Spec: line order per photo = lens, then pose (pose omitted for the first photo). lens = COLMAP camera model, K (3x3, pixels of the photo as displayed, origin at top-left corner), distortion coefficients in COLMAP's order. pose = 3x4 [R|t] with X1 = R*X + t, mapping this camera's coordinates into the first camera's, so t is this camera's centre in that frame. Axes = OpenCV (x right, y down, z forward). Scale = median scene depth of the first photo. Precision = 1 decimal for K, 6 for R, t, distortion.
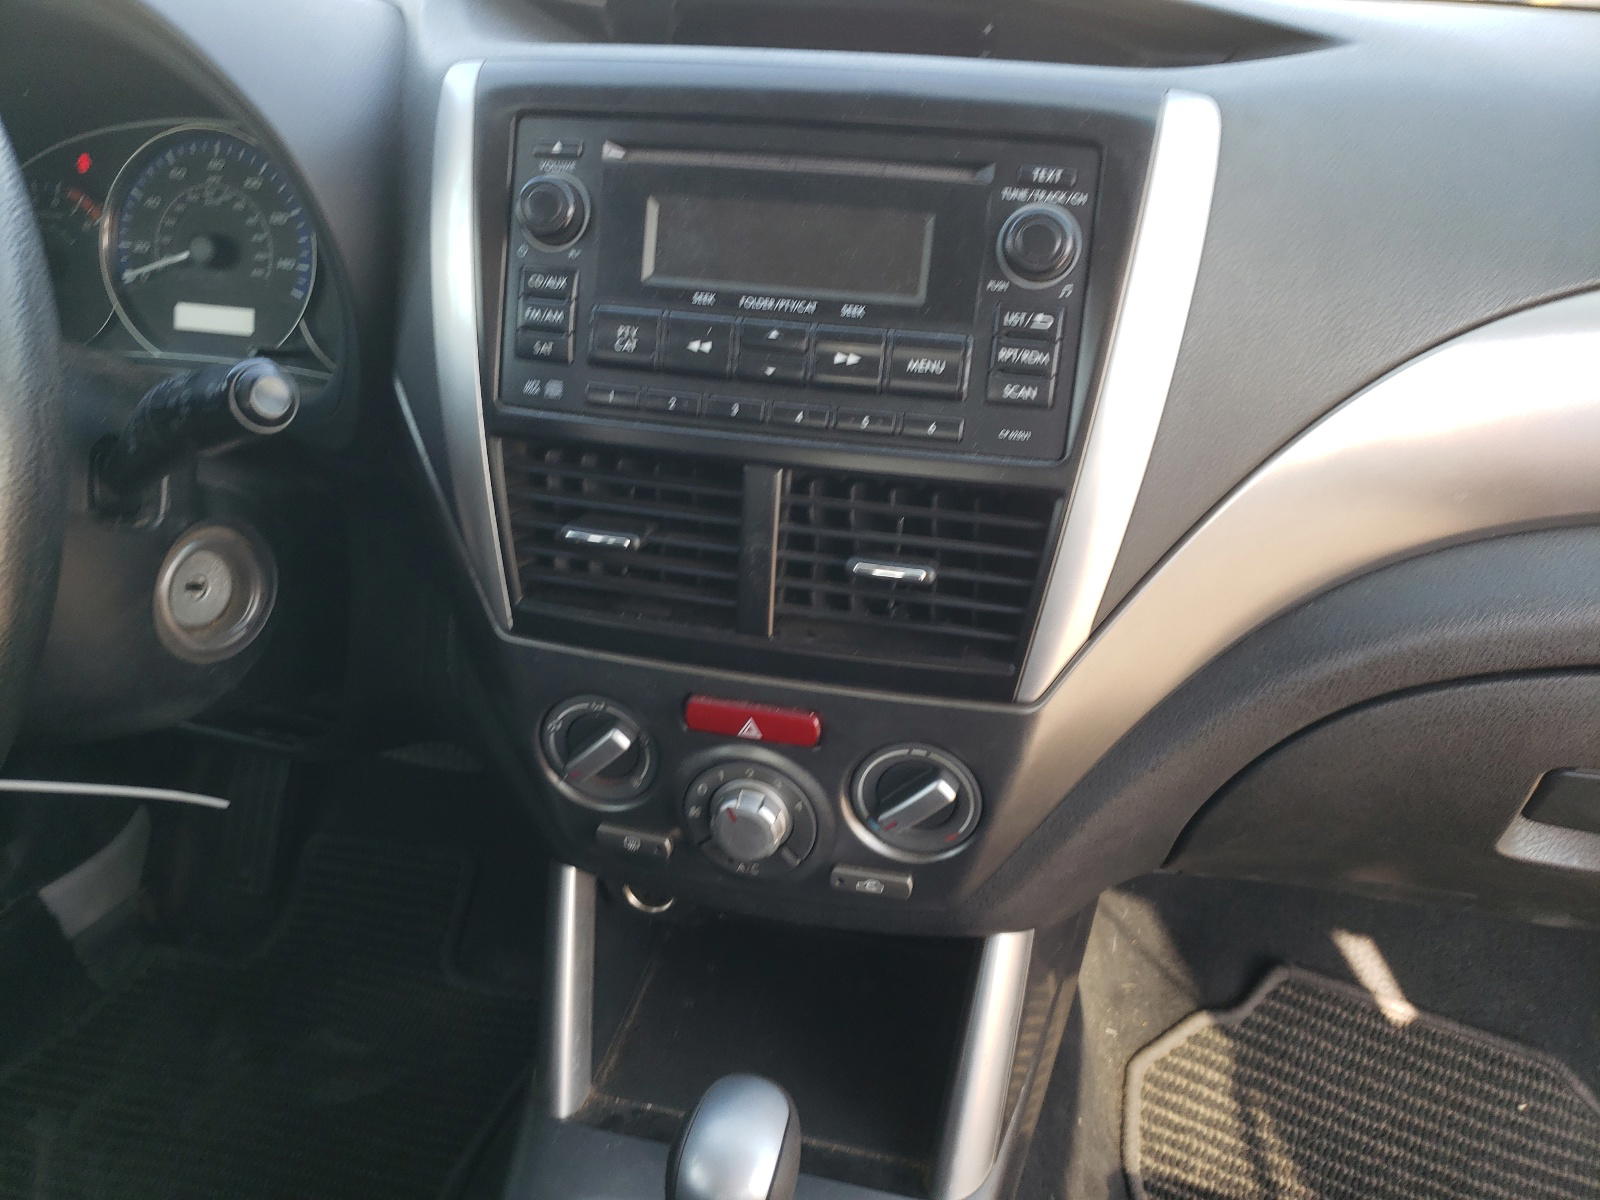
lens RADIAL K [[1223.5, 0, 800.0], [0, 1223.5, 600.0], [0, 0, 1]] dist [0.001289, -0.000169]
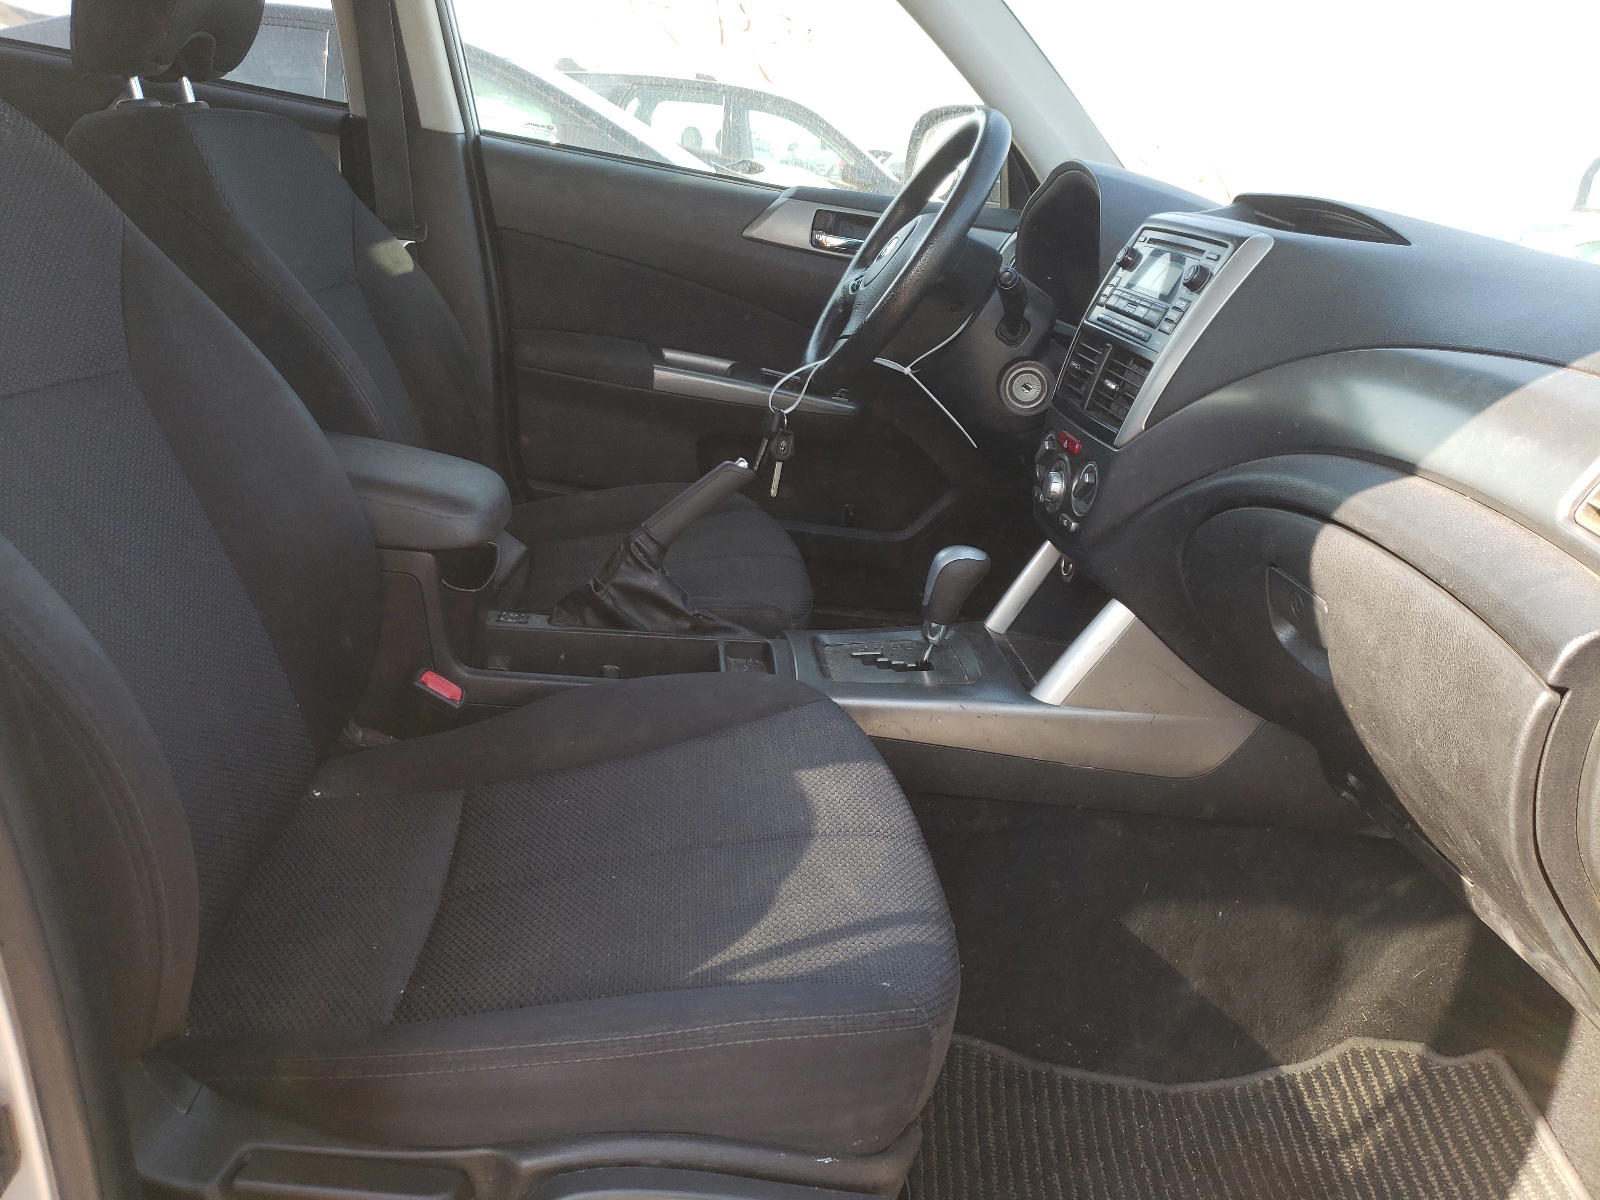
lens RADIAL K [[1223.5, 0, 800.0], [0, 1223.5, 600.0], [0, 0, 1]] dist [0.001289, -0.000169]
pose [[0.338618, 0.364326, -0.867528, 1.044318], [-0.565543, 0.815675, 0.121804, 0.185052], [0.751997, 0.449379, 0.482244, -0.254070]]
